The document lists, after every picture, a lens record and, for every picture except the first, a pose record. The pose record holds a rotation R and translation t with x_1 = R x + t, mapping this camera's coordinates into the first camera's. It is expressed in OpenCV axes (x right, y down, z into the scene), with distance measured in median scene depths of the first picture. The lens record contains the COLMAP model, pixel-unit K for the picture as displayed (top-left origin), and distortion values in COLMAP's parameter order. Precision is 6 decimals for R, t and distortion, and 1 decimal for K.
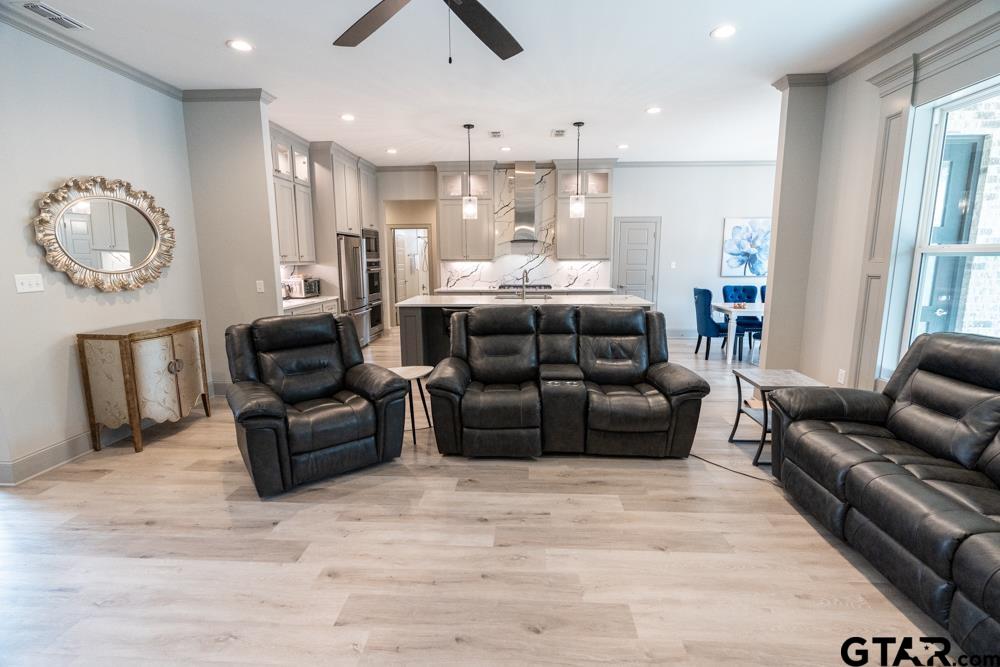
lens RADIAL K [[452.0, 0, 502.2], [0, 452.0, 329.5], [0, 0, 1]] dist [-0.002542, 0.000390]
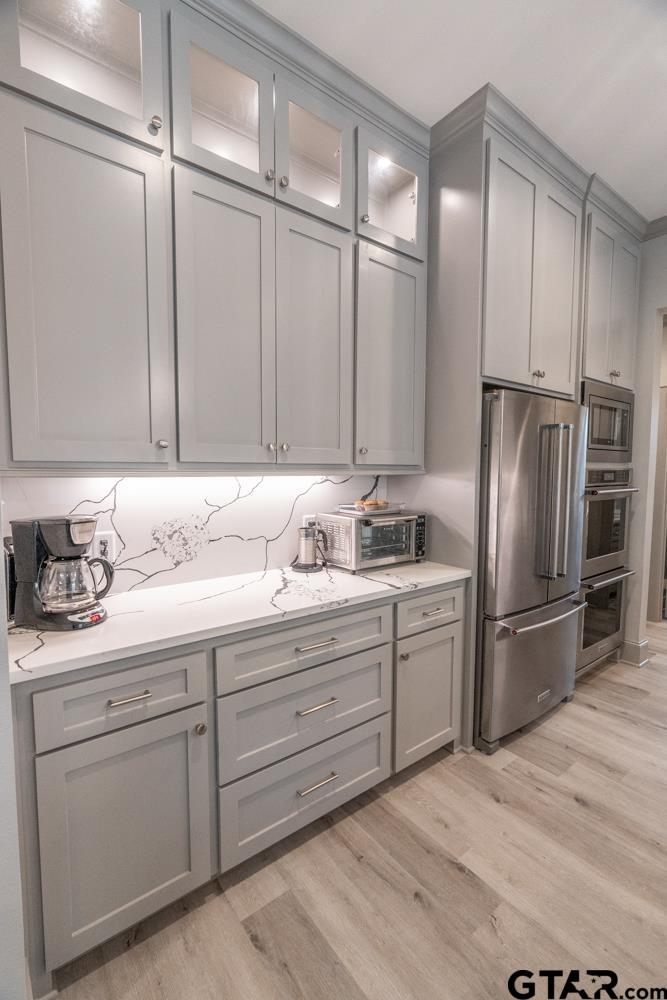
lens RADIAL K [[452.0, 0, 341.4], [0, 452.0, 499.2], [0, 0, 1]] dist [-0.002542, 0.000390]
pose [[0.662578, 0.060045, -0.746582, -0.198661], [-0.125411, 0.991603, -0.031549, -0.113482], [0.738419, 0.114533, 0.664545, 0.769378]]
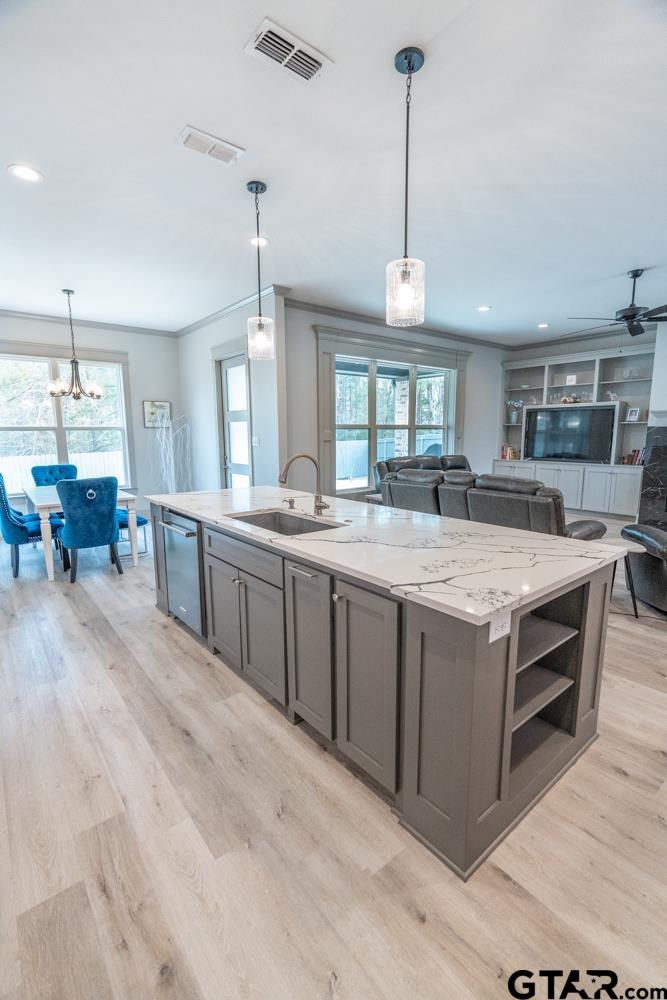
lens RADIAL K [[447.1, 0, 334.7], [0, 447.1, 501.5], [0, 0, 1]] dist [-0.005592, 0.001046]
pose [[-0.672799, -0.107479, 0.731977, -0.303207], [0.123415, 0.959223, 0.254284, -0.192509], [-0.729459, 0.261419, -0.632100, 1.245722]]
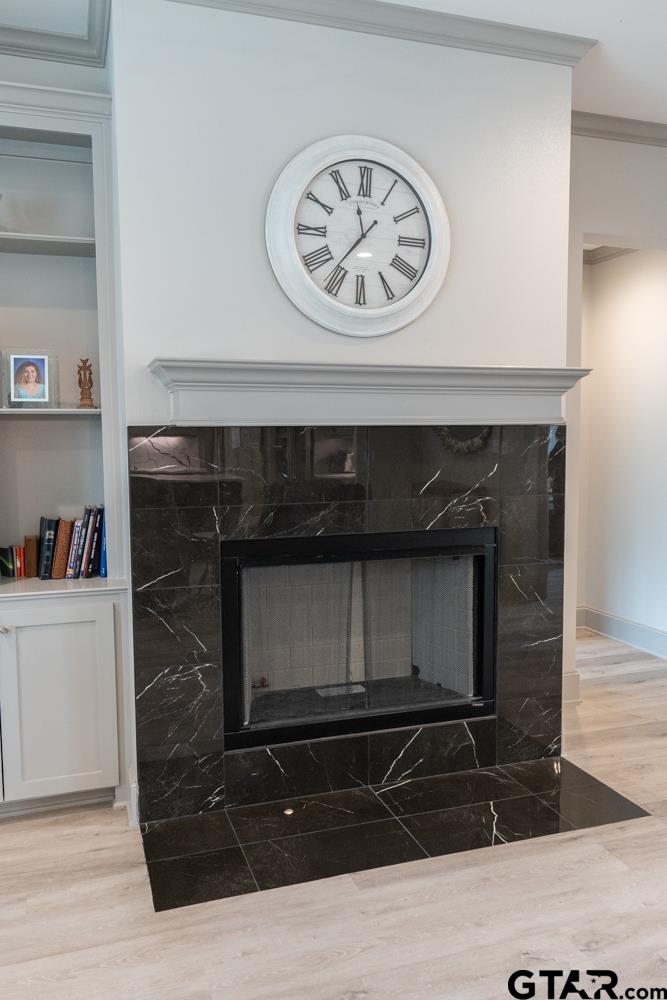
lens RADIAL K [[792.6, 0, 333.5], [0, 792.6, 500.0], [0, 0, 1]] dist [-0.000387, 0.000113]
pose [[-0.926231, 0.042324, -0.374574, 0.068088], [-0.047800, 0.972469, 0.228078, -0.064913], [0.373915, 0.229157, -0.898707, 0.413775]]
